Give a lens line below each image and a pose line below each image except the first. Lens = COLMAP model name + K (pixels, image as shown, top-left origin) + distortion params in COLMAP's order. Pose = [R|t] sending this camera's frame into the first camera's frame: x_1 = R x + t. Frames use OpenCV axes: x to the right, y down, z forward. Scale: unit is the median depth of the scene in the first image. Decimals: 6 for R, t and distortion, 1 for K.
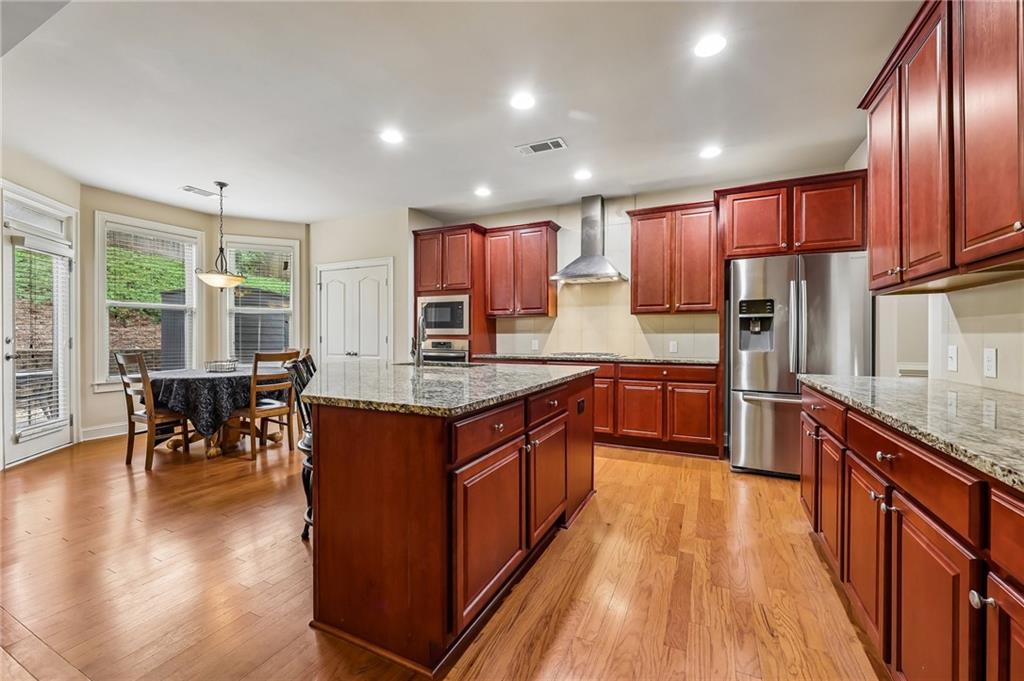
lens RADIAL K [[415.1, 0, 510.3], [0, 415.1, 337.8], [0, 0, 1]] dist [-0.001076, 0.000506]
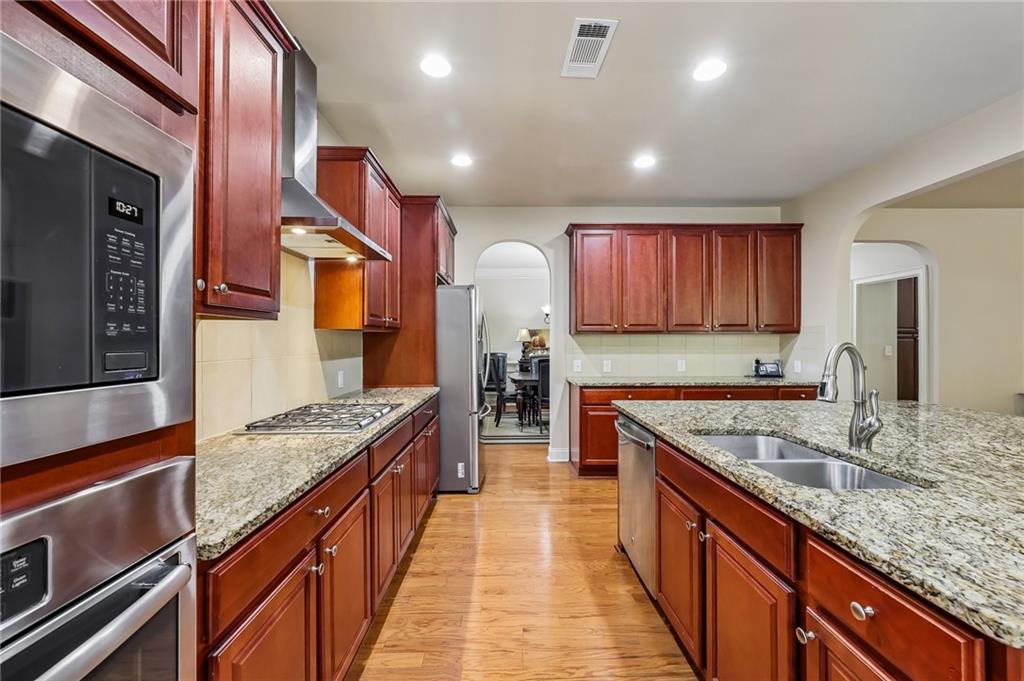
lens RADIAL K [[415.1, 0, 510.5], [0, 415.1, 336.9], [0, 0, 1]] dist [-0.001076, 0.000506]
pose [[-0.445691, 0.009458, 0.895137, -0.297921], [0.004533, 0.999955, -0.008309, -0.037445], [-0.895175, 0.000355, -0.445714, 1.027555]]
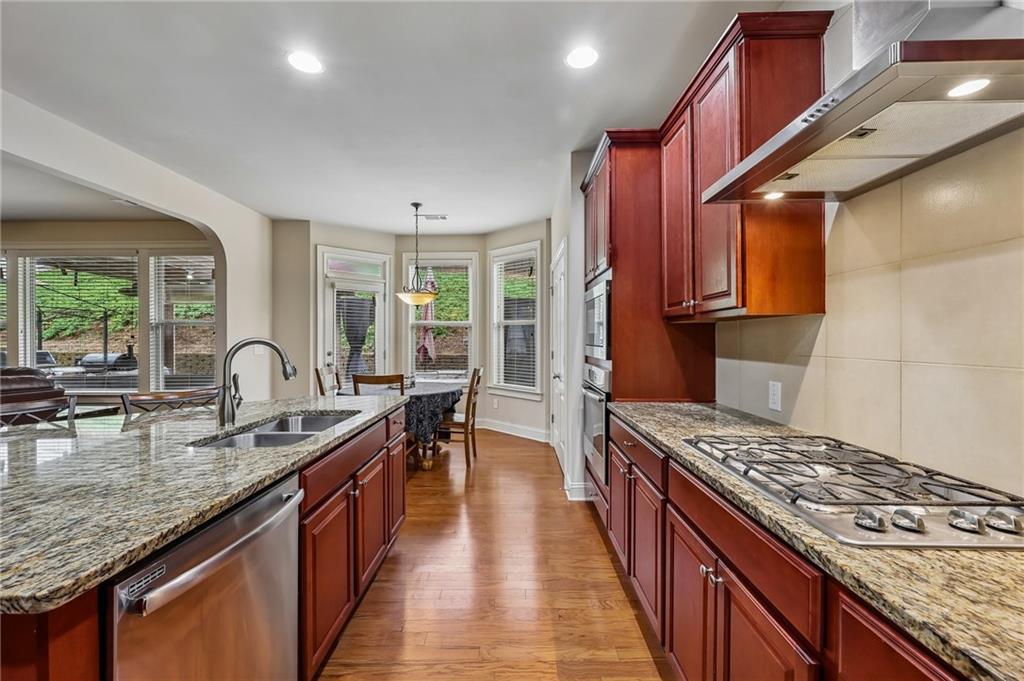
lens RADIAL K [[415.1, 0, 512.3], [0, 415.1, 345.0], [0, 0, 1]] dist [-0.001076, 0.000506]
pose [[0.424031, 0.012832, -0.905557, 0.322402], [-0.002131, 0.999911, 0.013171, -0.033465], [0.905645, -0.003656, 0.424021, 0.725333]]
